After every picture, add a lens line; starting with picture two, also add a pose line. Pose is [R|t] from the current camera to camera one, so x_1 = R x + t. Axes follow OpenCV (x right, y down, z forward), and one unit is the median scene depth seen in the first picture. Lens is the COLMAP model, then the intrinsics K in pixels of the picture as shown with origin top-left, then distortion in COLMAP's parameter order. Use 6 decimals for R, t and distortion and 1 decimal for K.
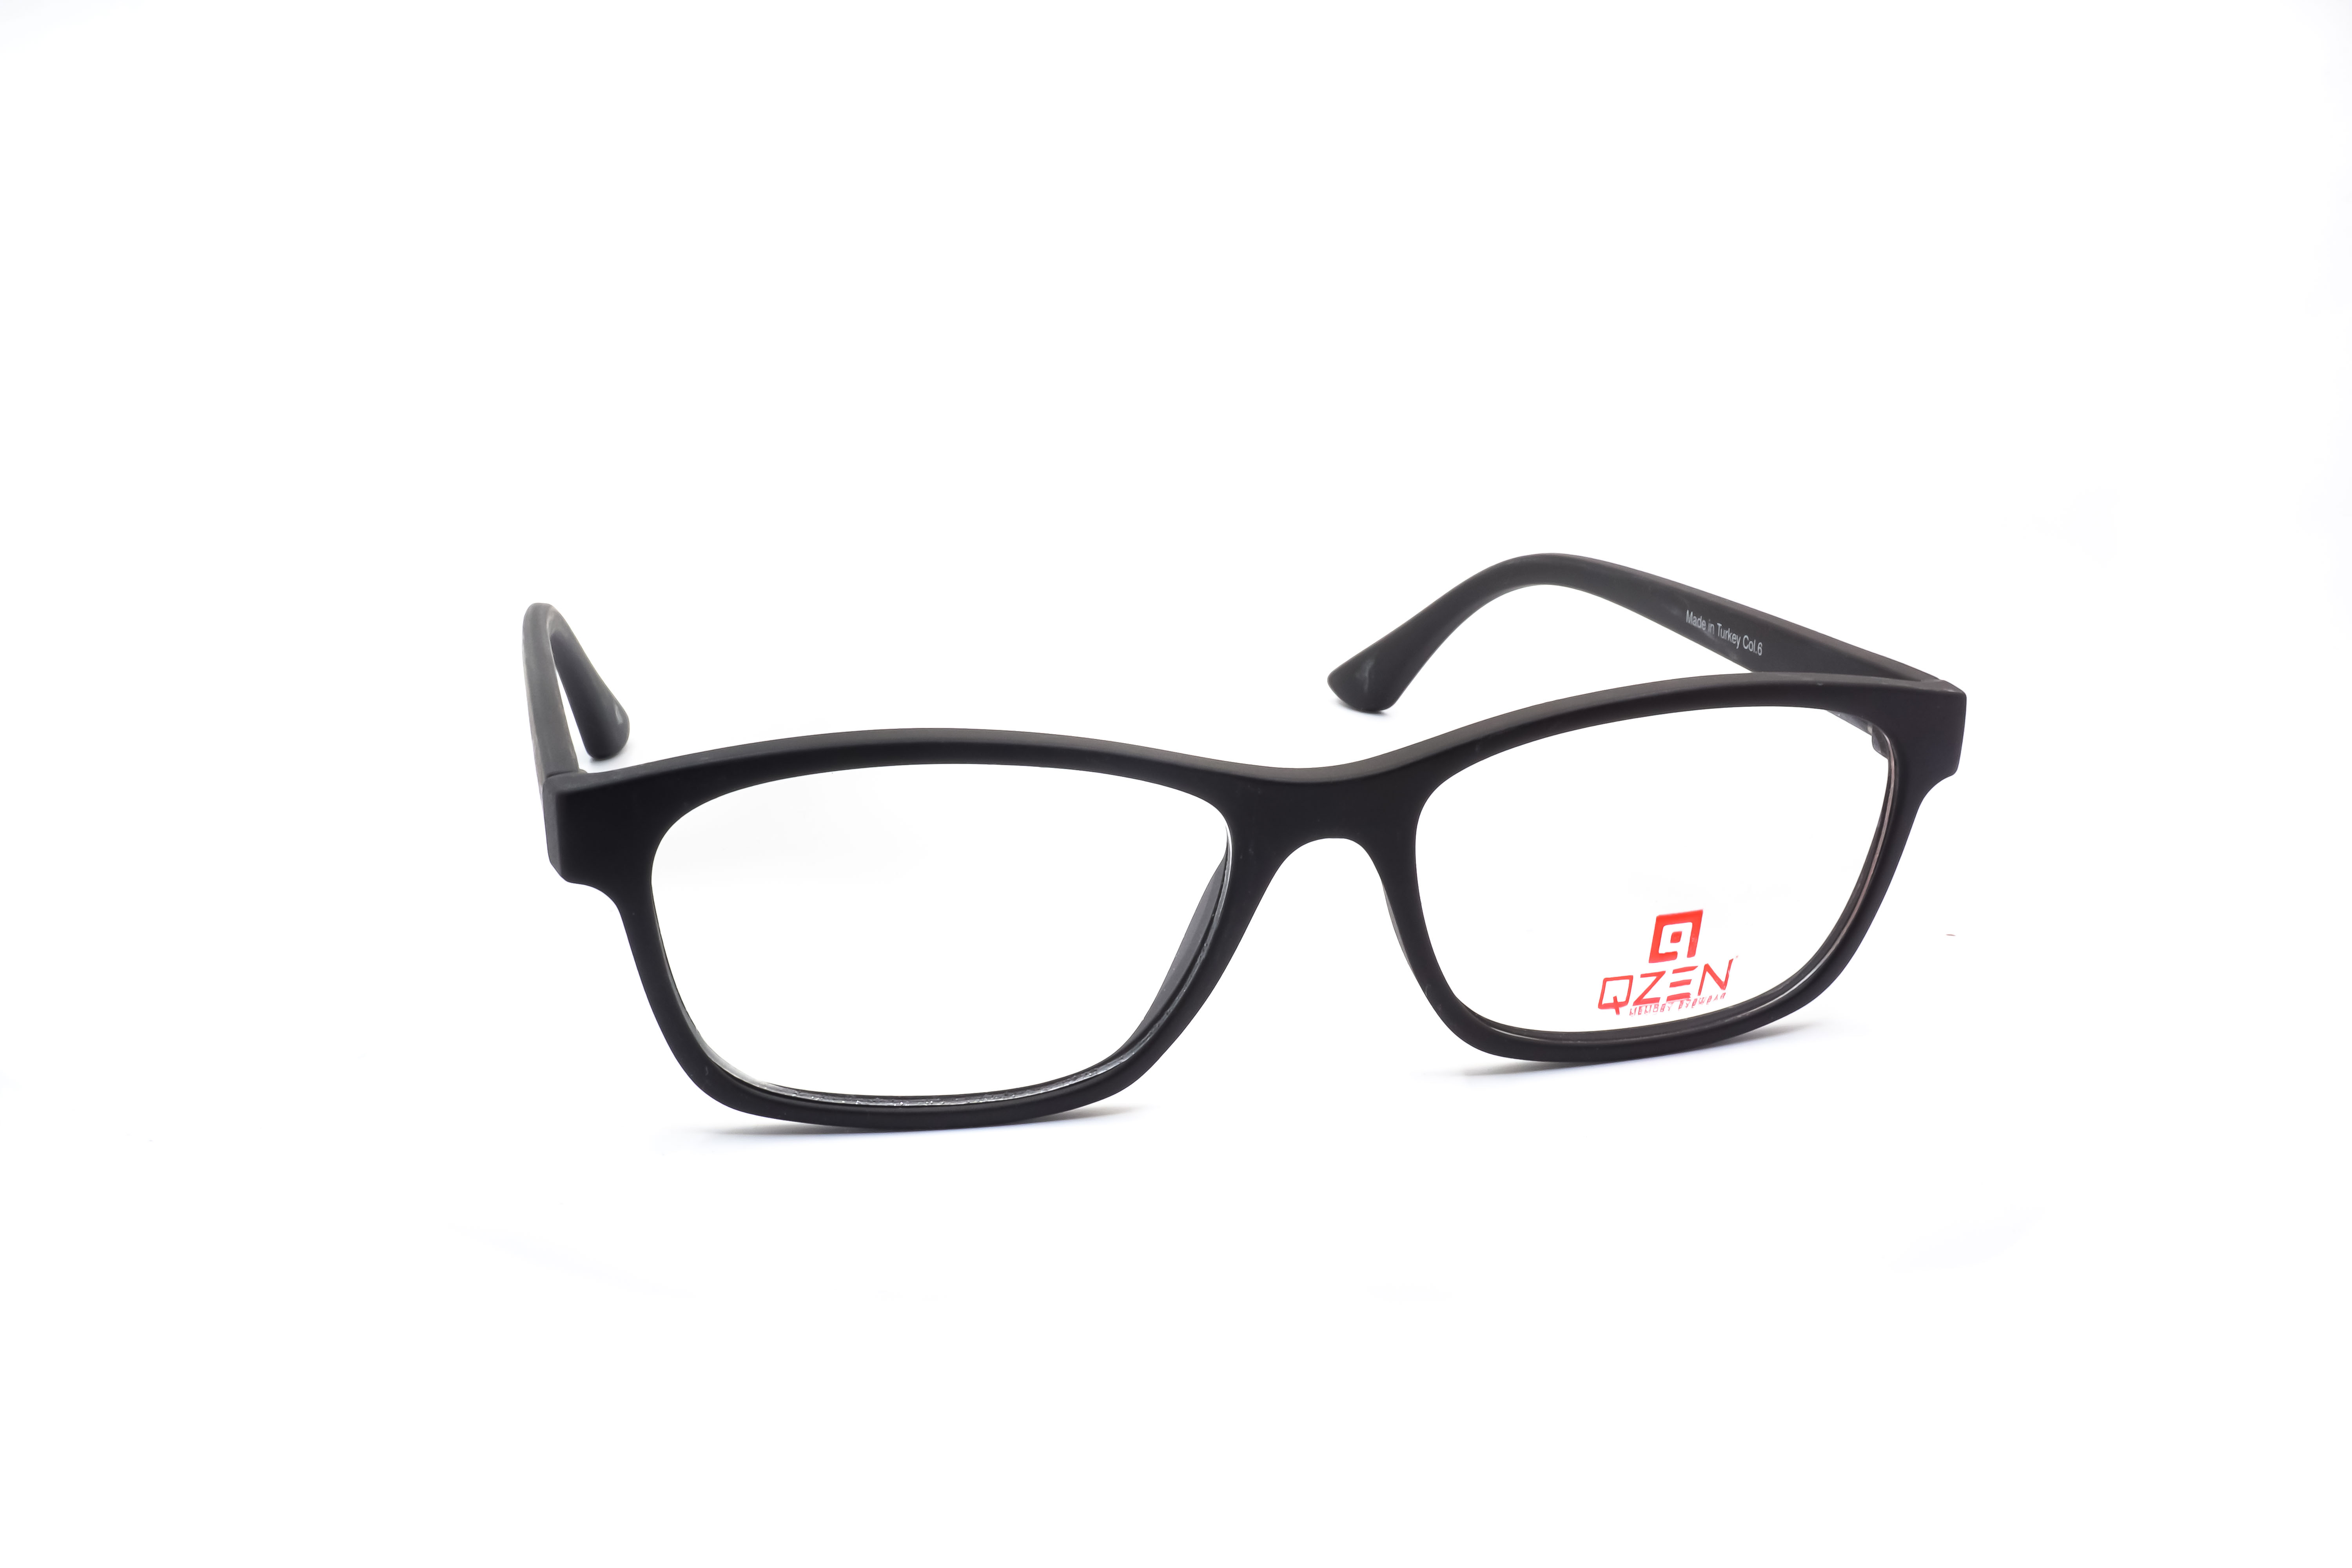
lens RADIAL K [[2927.7, 0, 1176.0], [0, 2927.7, 784.0], [0, 0, 1]] dist [0.000843, 0.017288]
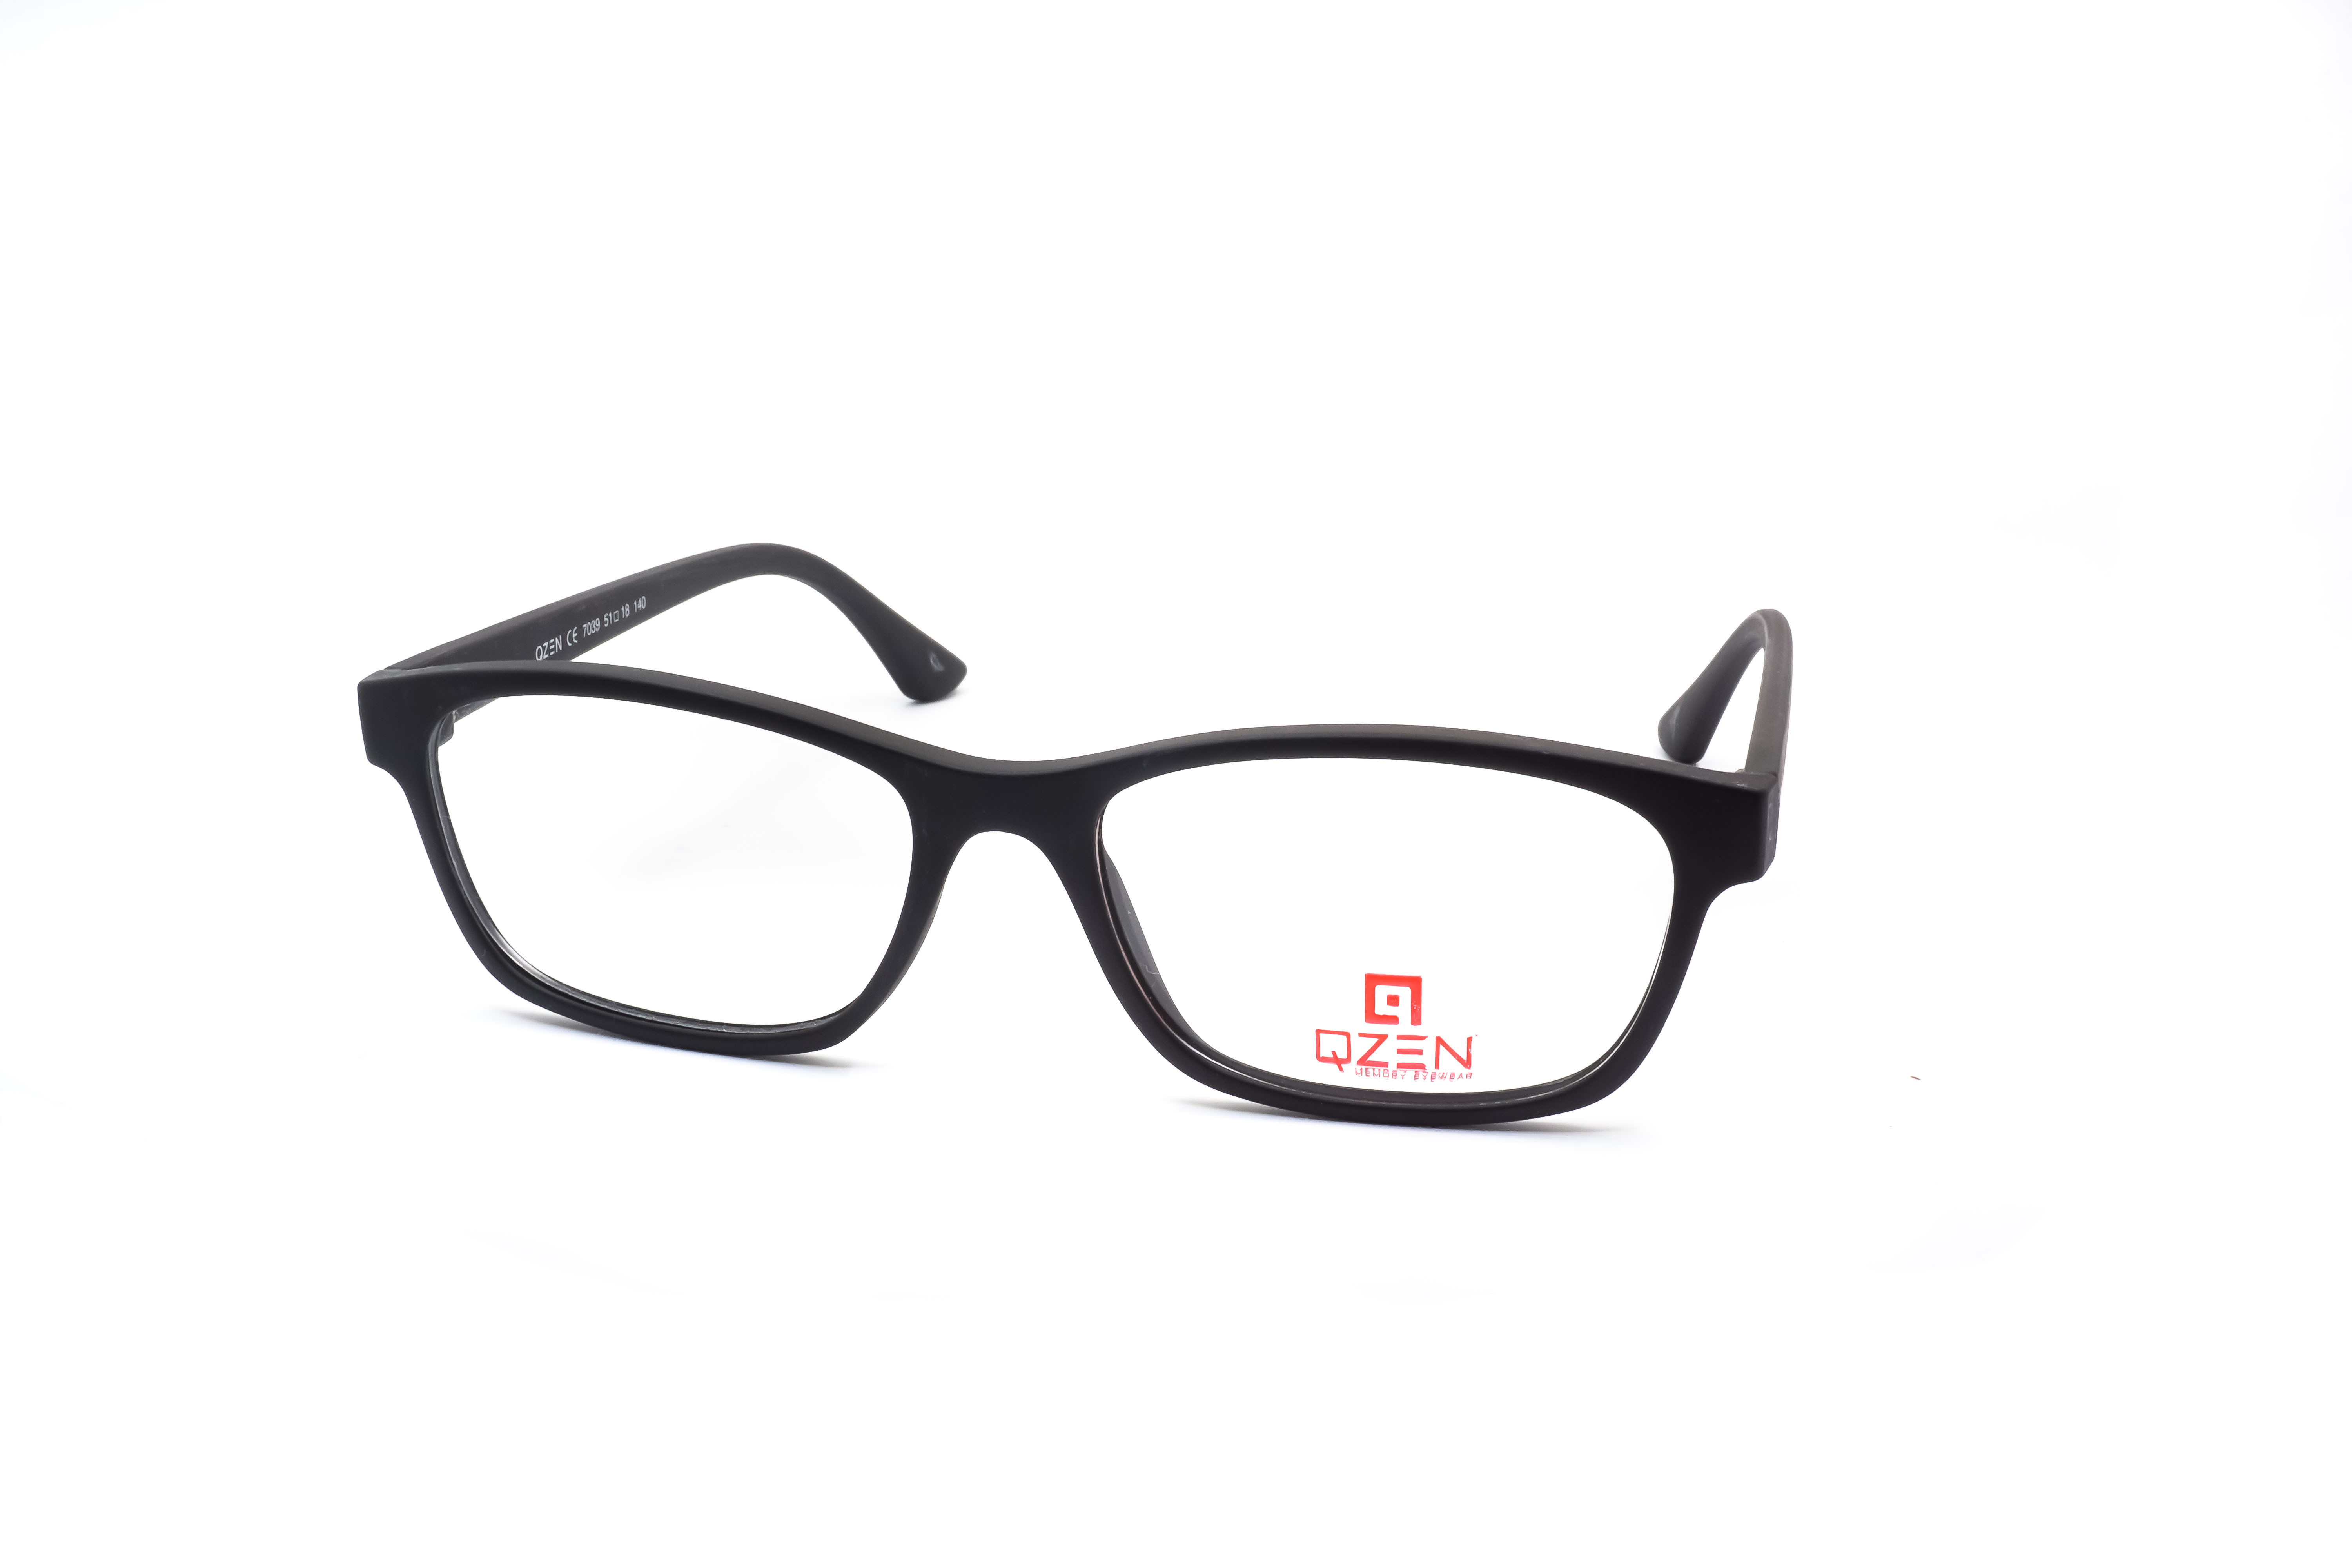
lens RADIAL K [[2927.7, 0, 1176.0], [0, 2927.7, 784.0], [0, 0, 1]] dist [0.000843, 0.017288]
pose [[0.867007, 0.142194, -0.477576, 0.545077], [-0.143859, 0.989037, 0.033312, -0.037245], [0.477078, 0.039822, 0.877958, 0.139200]]
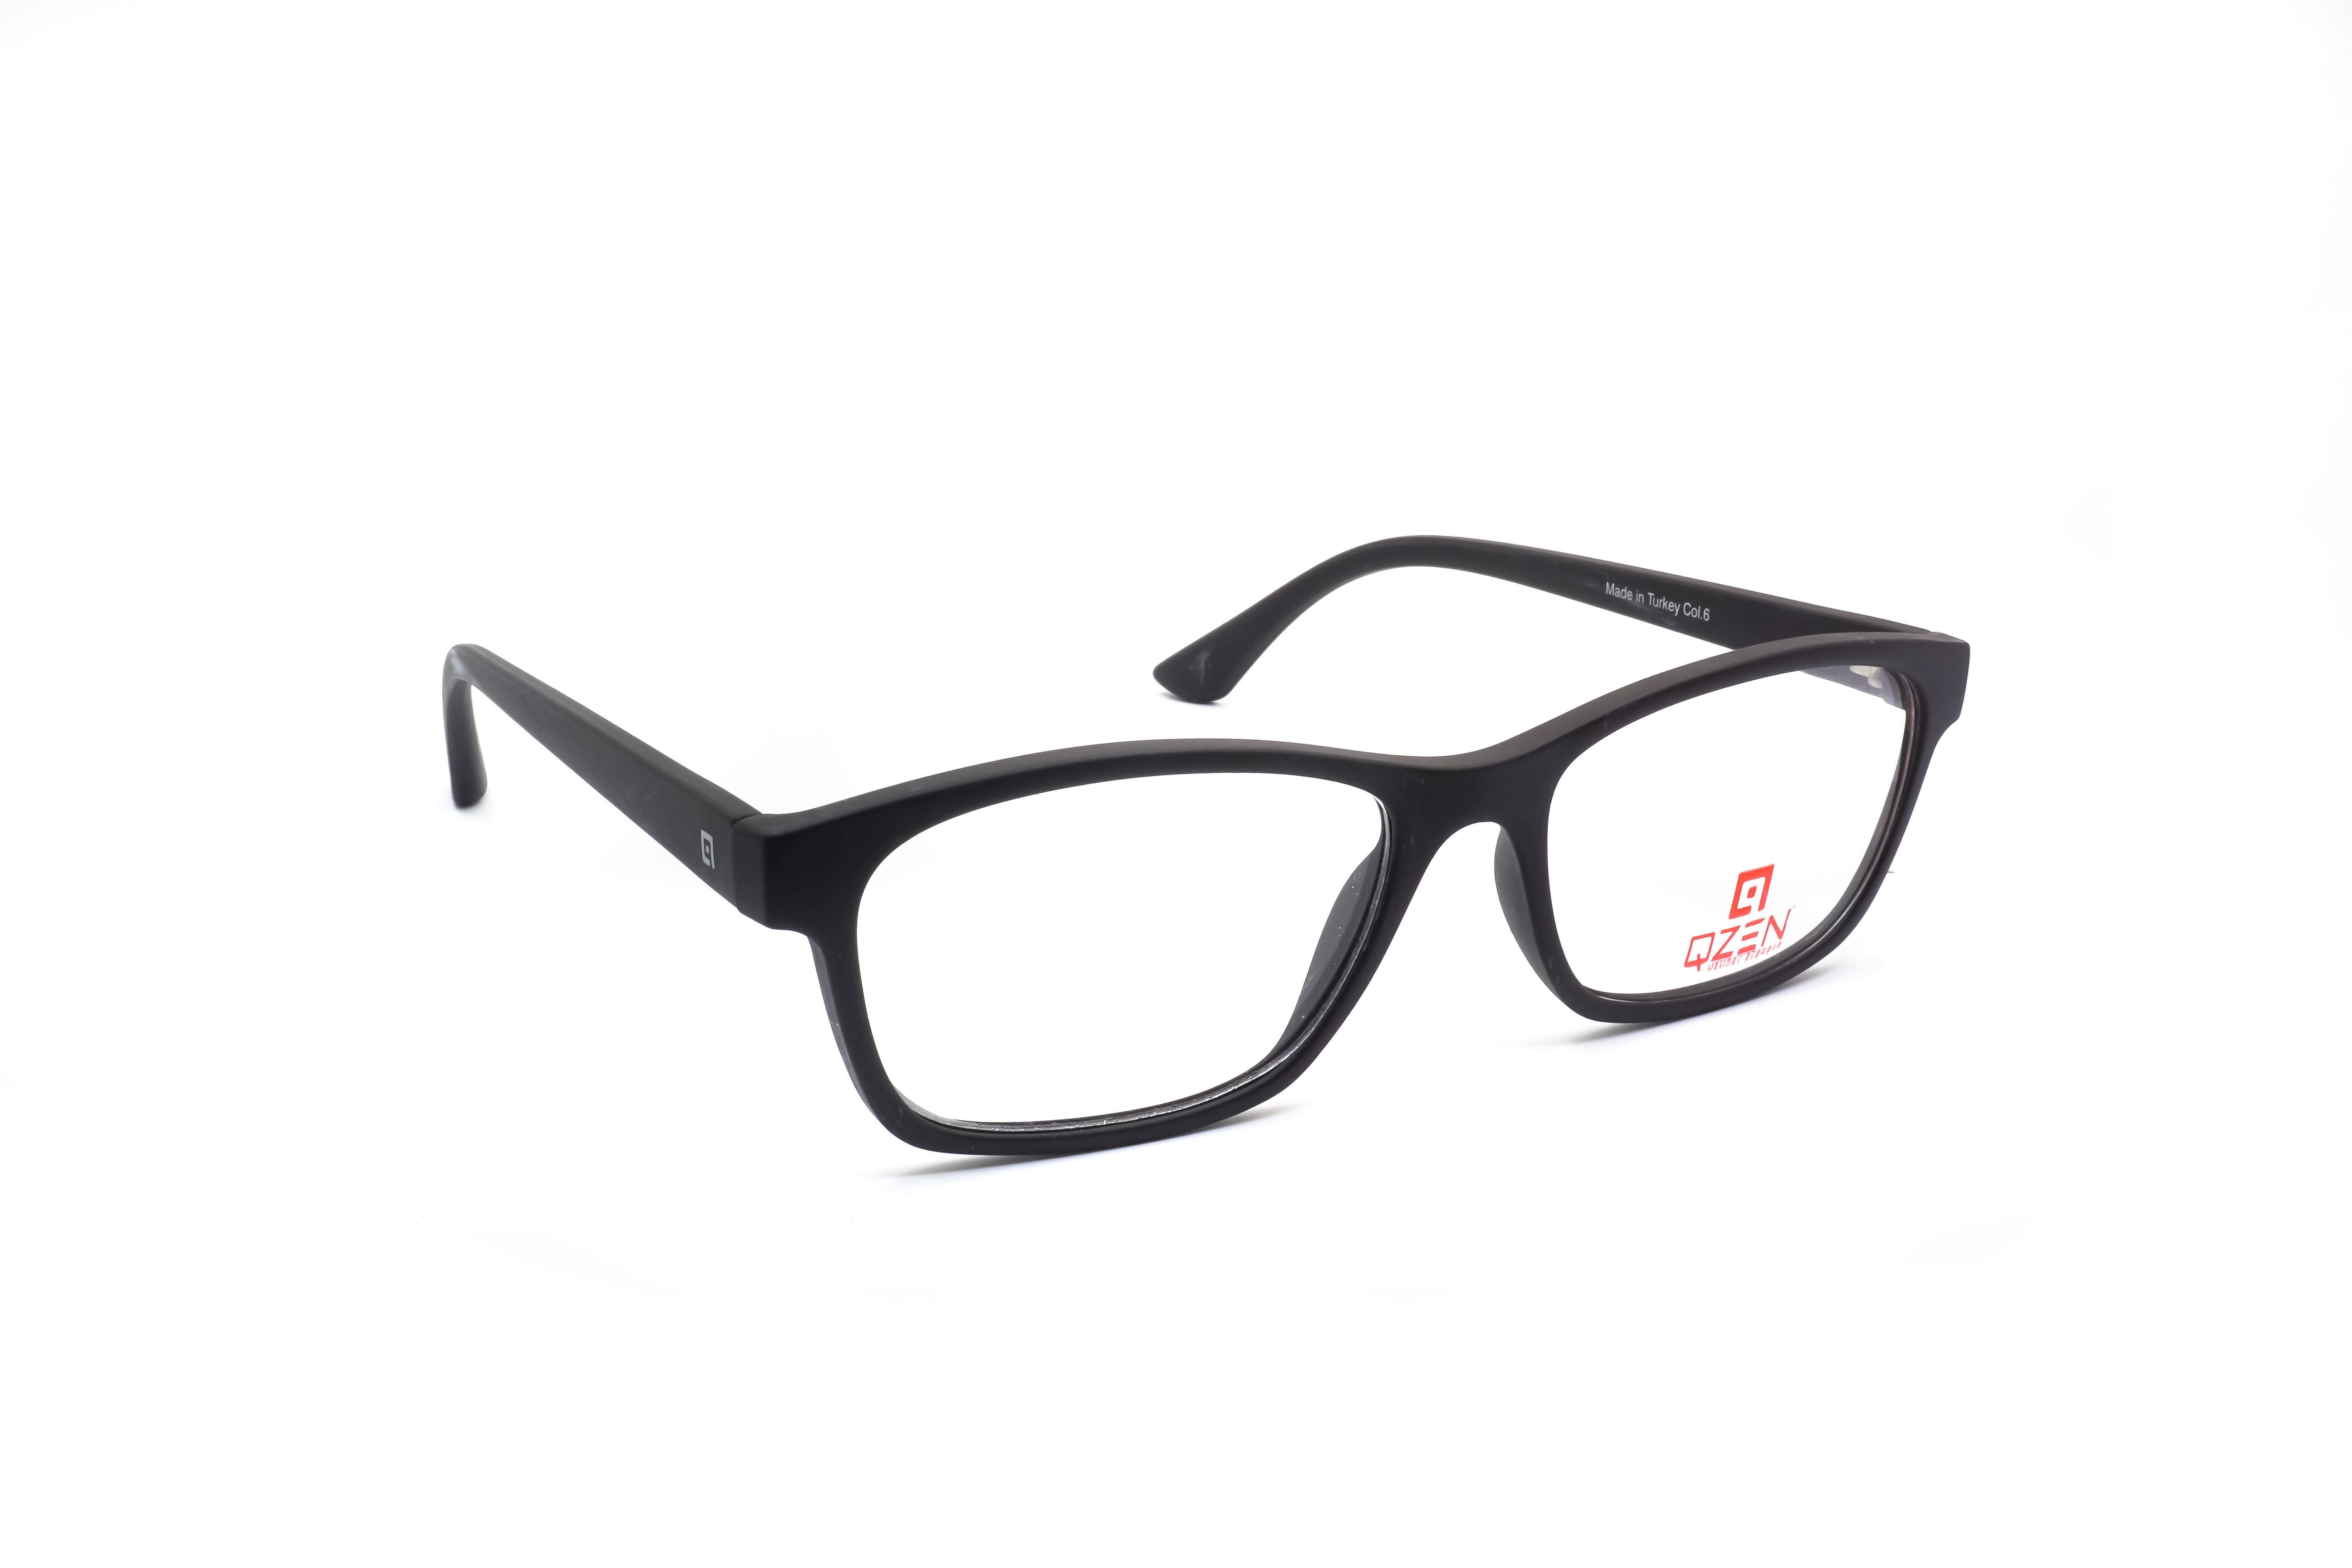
lens RADIAL K [[2927.7, 0, 1176.0], [0, 2927.7, 784.0], [0, 0, 1]] dist [0.000843, 0.017288]
pose [[0.965959, -0.073824, 0.247938, -0.282645], [0.073155, 0.997249, 0.011925, -0.013709], [-0.248137, 0.006619, 0.968702, 0.036900]]
